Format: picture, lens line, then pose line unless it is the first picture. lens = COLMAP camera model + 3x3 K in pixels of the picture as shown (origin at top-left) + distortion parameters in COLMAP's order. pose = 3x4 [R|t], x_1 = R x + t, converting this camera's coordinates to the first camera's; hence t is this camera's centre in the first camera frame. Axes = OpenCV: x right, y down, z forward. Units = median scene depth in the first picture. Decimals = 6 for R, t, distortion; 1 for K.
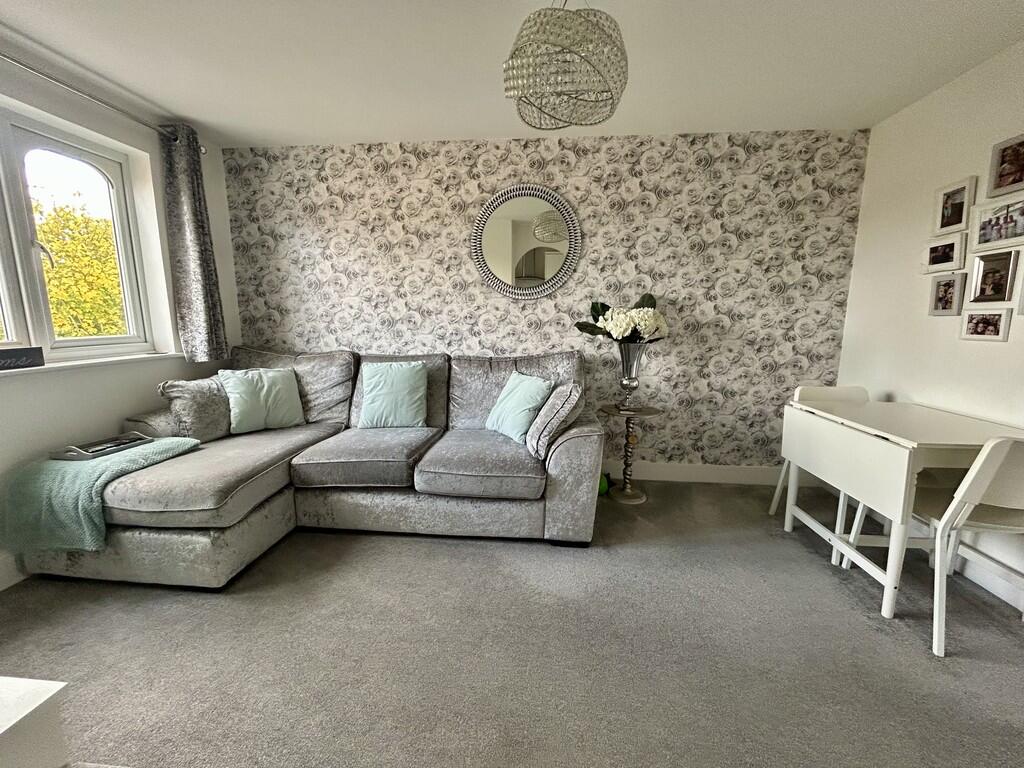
lens RADIAL K [[417.8, 0, 511.5], [0, 417.8, 381.7], [0, 0, 1]] dist [-0.000337, 0.001505]
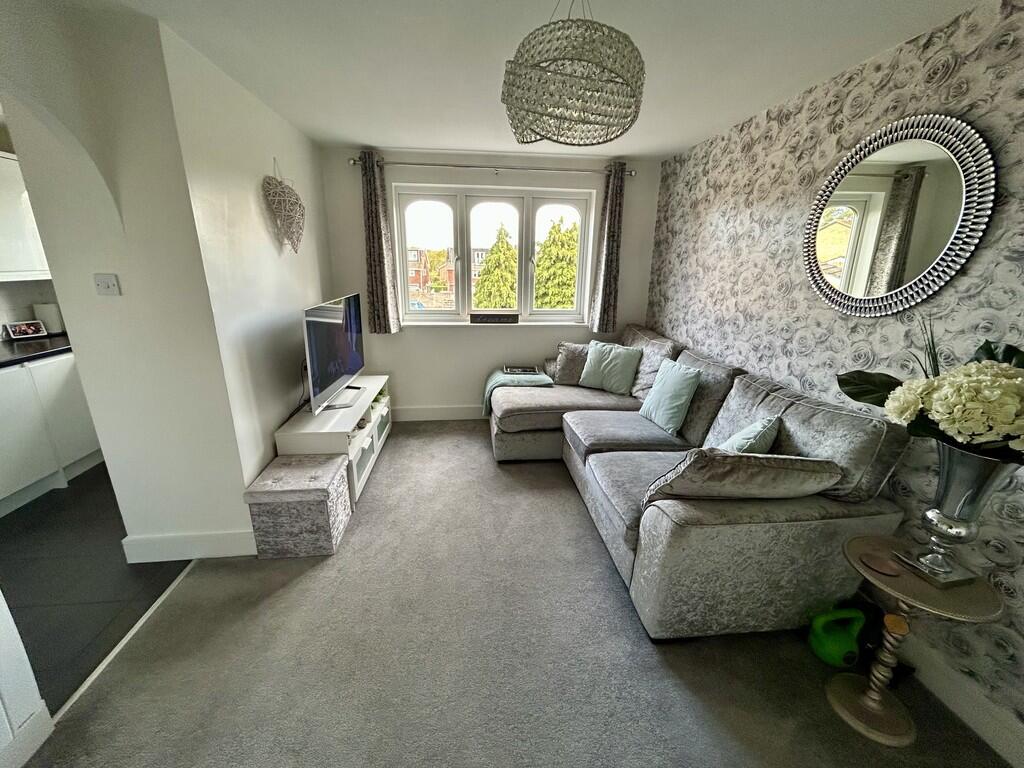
lens RADIAL K [[417.8, 0, 509.0], [0, 417.8, 382.3], [0, 0, 1]] dist [-0.000337, 0.001505]
pose [[0.181477, 0.276865, -0.943616, 0.568816], [-0.165035, 0.954515, 0.248323, -0.176470], [0.969448, 0.110665, 0.218915, 0.377438]]
